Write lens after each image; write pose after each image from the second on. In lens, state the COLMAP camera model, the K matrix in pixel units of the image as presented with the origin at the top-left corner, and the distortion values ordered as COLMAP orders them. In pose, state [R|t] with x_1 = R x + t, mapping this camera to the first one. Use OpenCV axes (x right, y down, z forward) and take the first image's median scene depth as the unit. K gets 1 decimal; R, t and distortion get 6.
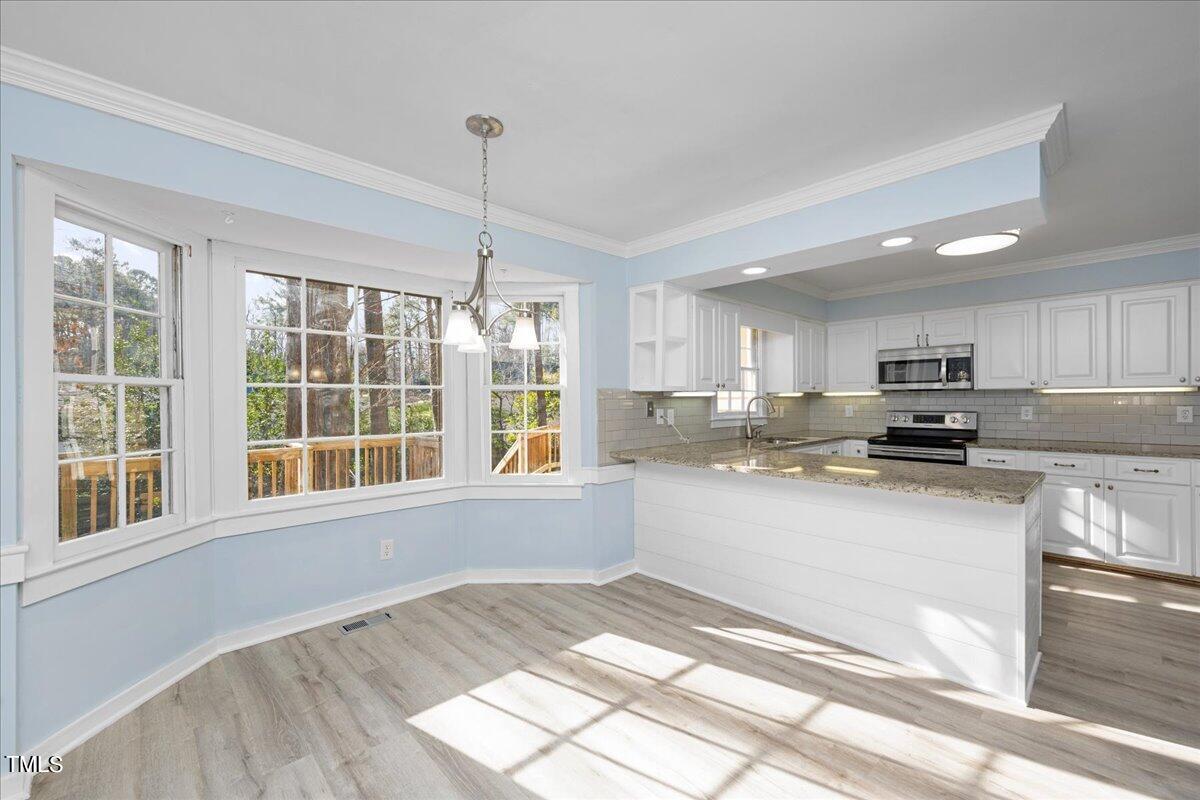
lens RADIAL K [[498.4, 0, 600.0], [0, 498.4, 400.0], [0, 0, 1]] dist [0.001949, 0.000688]
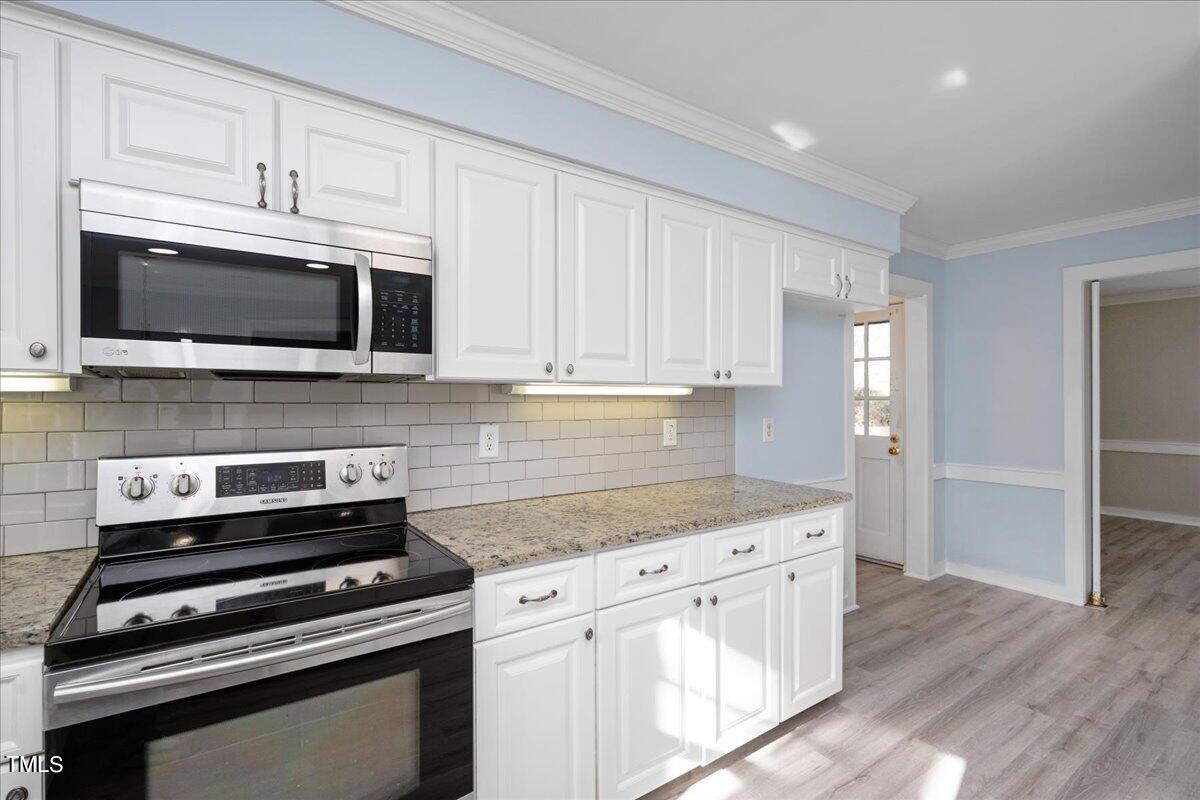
lens RADIAL K [[568.6, 0, 600.0], [0, 568.6, 400.0], [0, 0, 1]] dist [0.004202, -0.000061]
pose [[0.147850, 0.007566, 0.988981, 0.476579], [-0.000715, 0.999971, -0.007543, -0.005646], [-0.989009, 0.000408, 0.147852, 1.005657]]
